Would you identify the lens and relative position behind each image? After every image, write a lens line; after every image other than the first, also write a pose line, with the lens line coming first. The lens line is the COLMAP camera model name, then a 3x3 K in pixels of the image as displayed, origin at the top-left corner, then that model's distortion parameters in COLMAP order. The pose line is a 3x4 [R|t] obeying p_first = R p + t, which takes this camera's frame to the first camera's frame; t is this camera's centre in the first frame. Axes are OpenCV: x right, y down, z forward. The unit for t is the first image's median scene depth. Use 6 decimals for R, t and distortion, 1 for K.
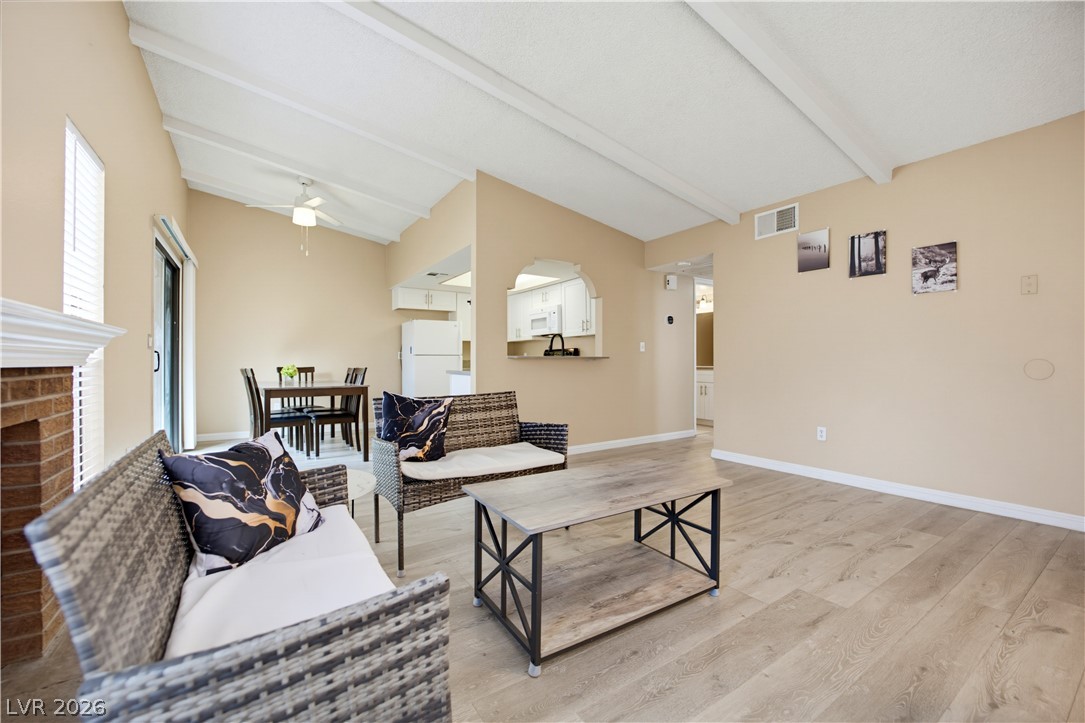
lens RADIAL K [[444.1, 0, 545.2], [0, 444.1, 362.1], [0, 0, 1]] dist [-0.023023, 0.000625]
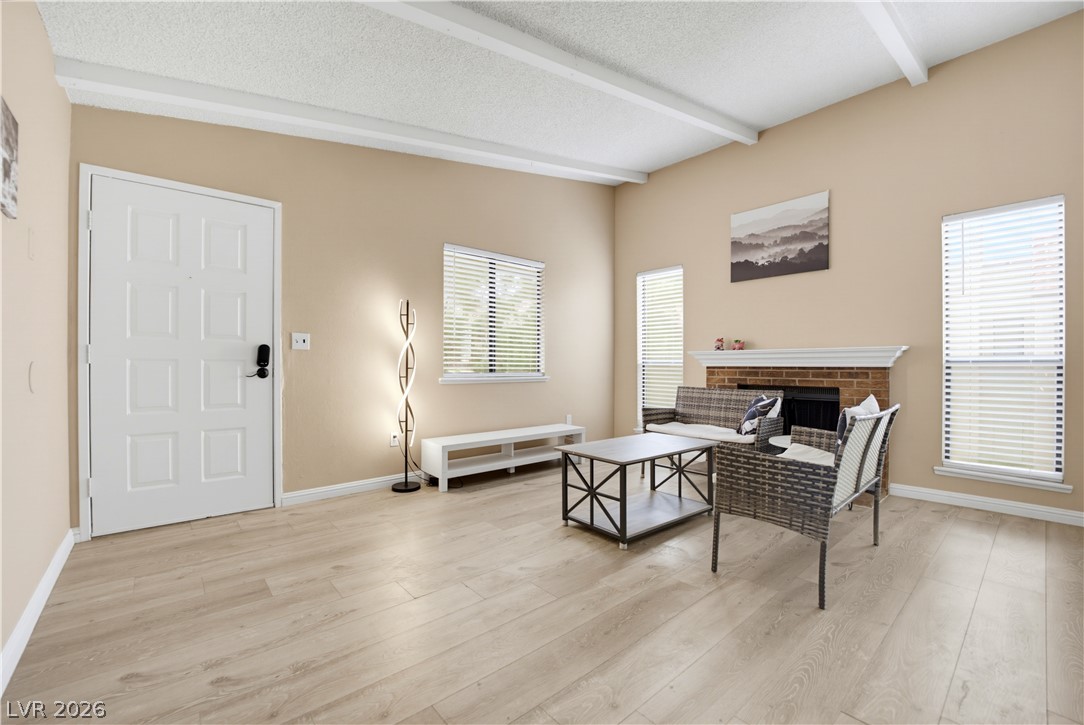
lens RADIAL K [[443.7, 0, 534.5], [0, 443.7, 366.9], [0, 0, 1]] dist [-0.023023, 0.000625]
pose [[-0.992948, 0.001974, -0.118532, 0.502030], [0.001559, 0.999992, 0.003597, 0.000004], [0.118538, 0.003386, -0.992944, 1.862135]]
